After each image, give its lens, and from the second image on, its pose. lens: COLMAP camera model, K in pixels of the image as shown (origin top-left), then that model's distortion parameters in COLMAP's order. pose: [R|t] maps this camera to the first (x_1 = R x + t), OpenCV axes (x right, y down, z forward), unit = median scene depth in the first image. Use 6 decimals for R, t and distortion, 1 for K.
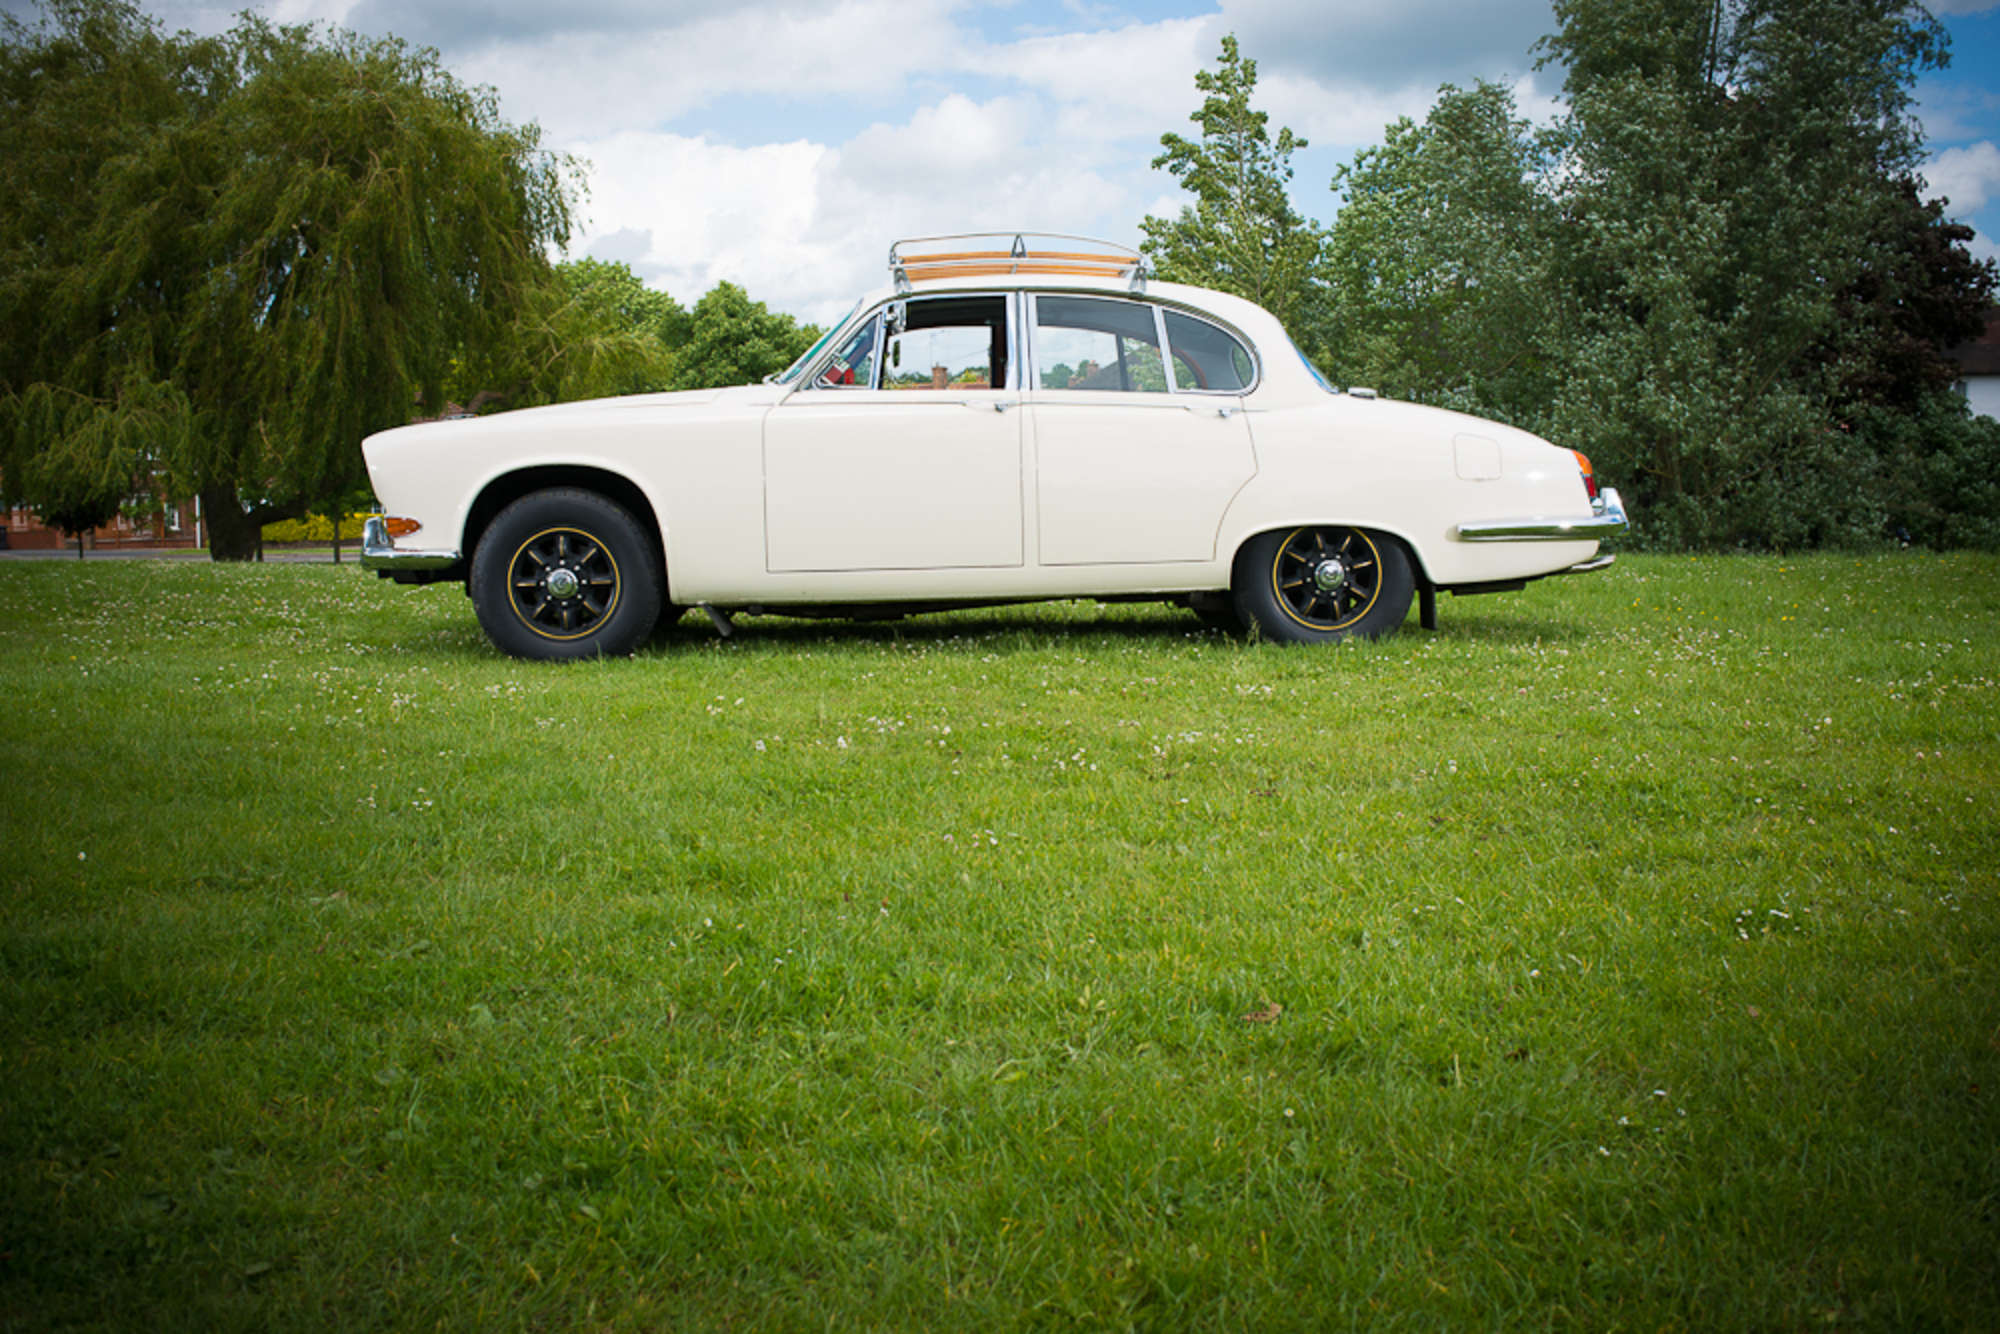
lens RADIAL K [[1993.7, 0, 1000.0], [0, 1993.7, 667.0], [0, 0, 1]] dist [-0.058126, -0.000123]
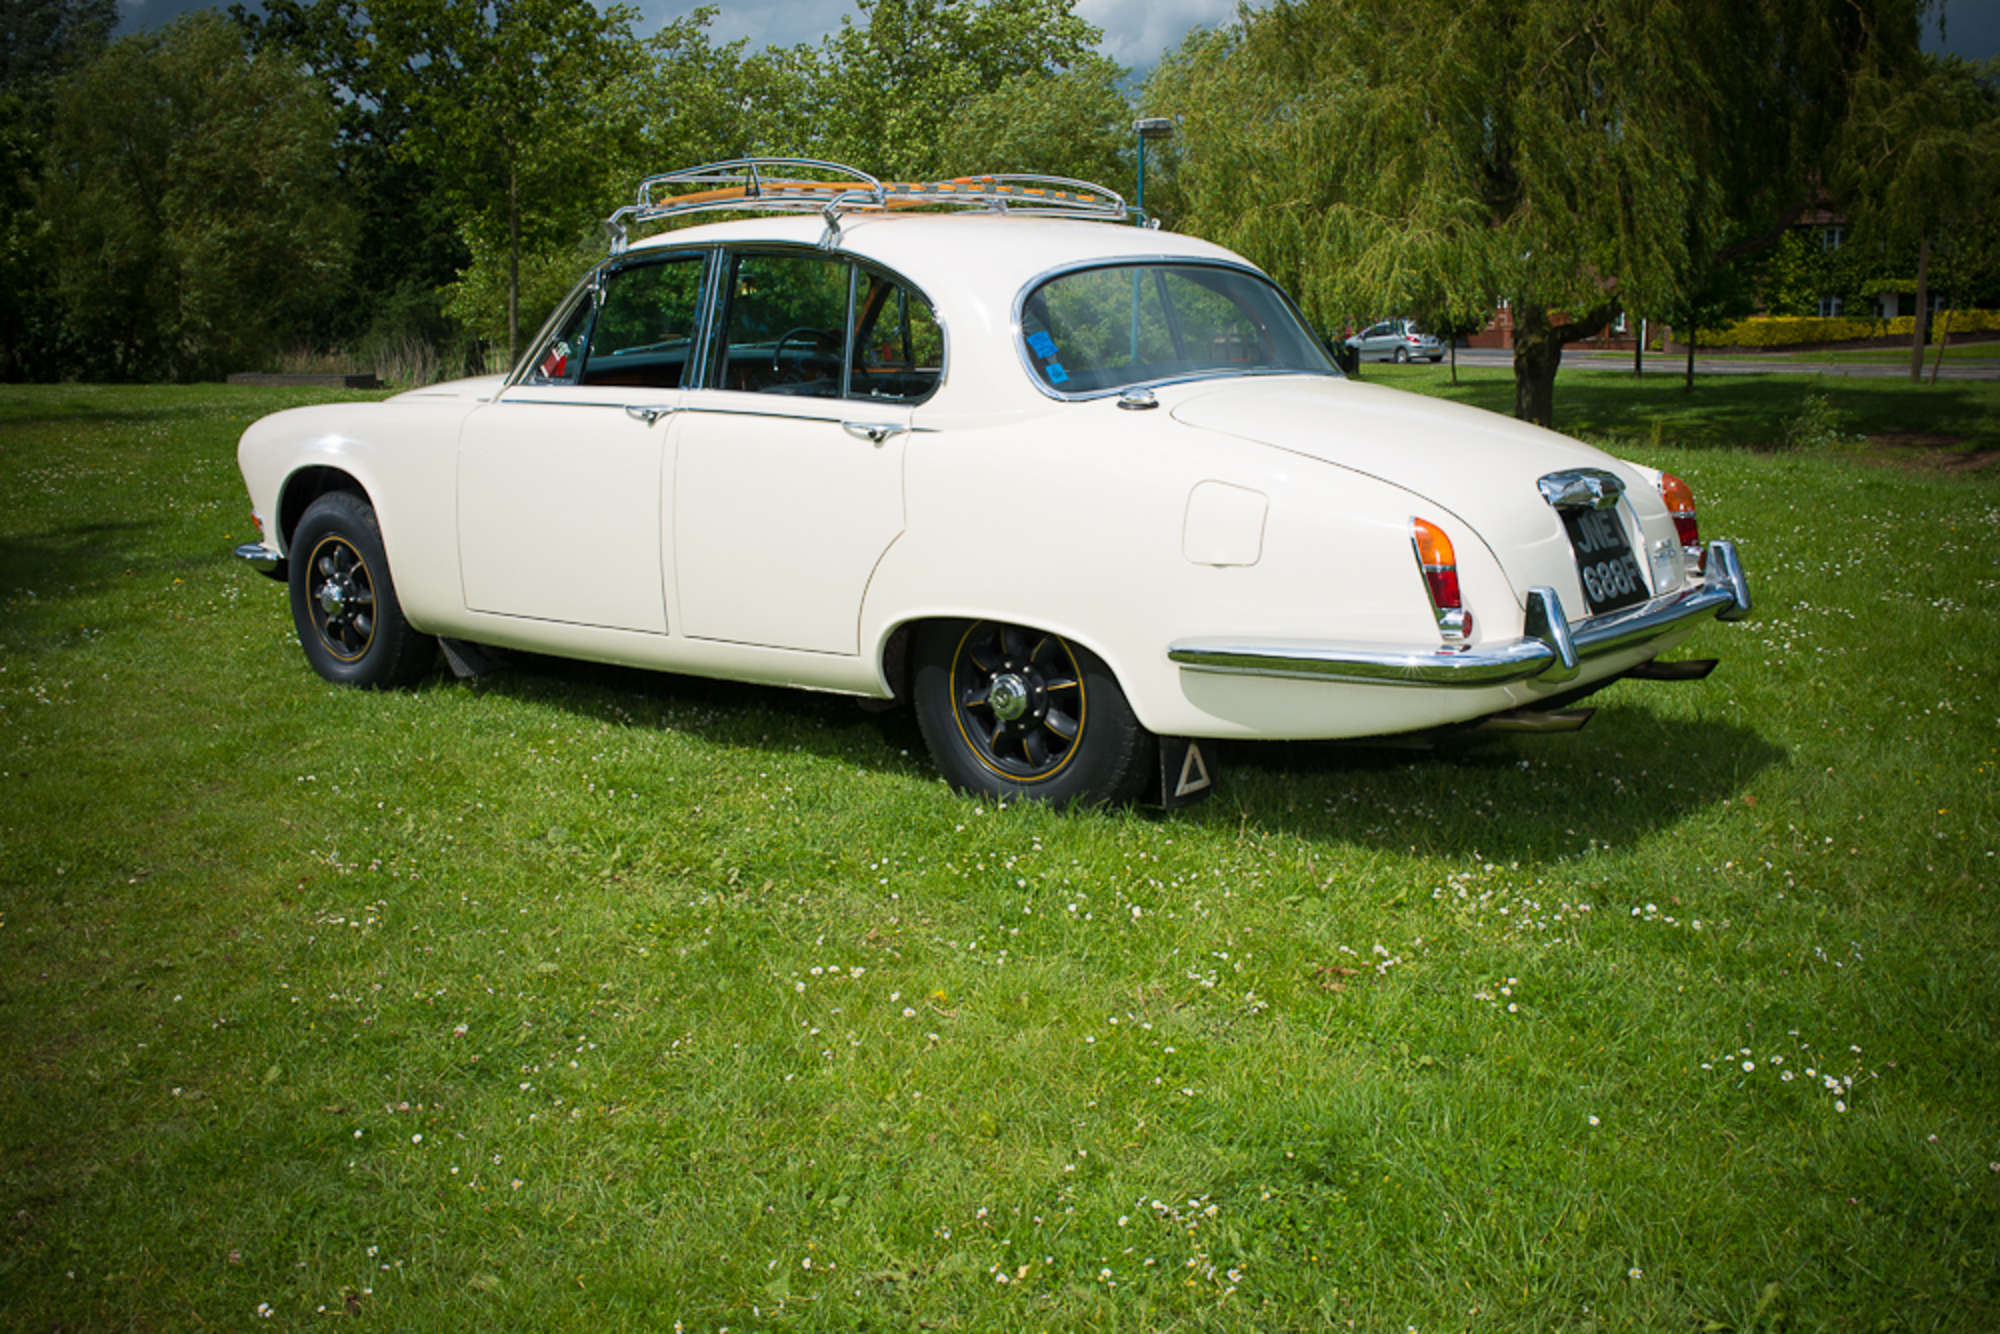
lens RADIAL K [[1993.7, 0, 1000.0], [0, 1993.7, 667.0], [0, 0, 1]] dist [-0.058126, -0.000123]
pose [[0.733223, 0.123956, -0.668595, 0.587035], [-0.052725, 0.990648, 0.125842, -0.135556], [0.677941, -0.057019, 0.732902, 0.531583]]
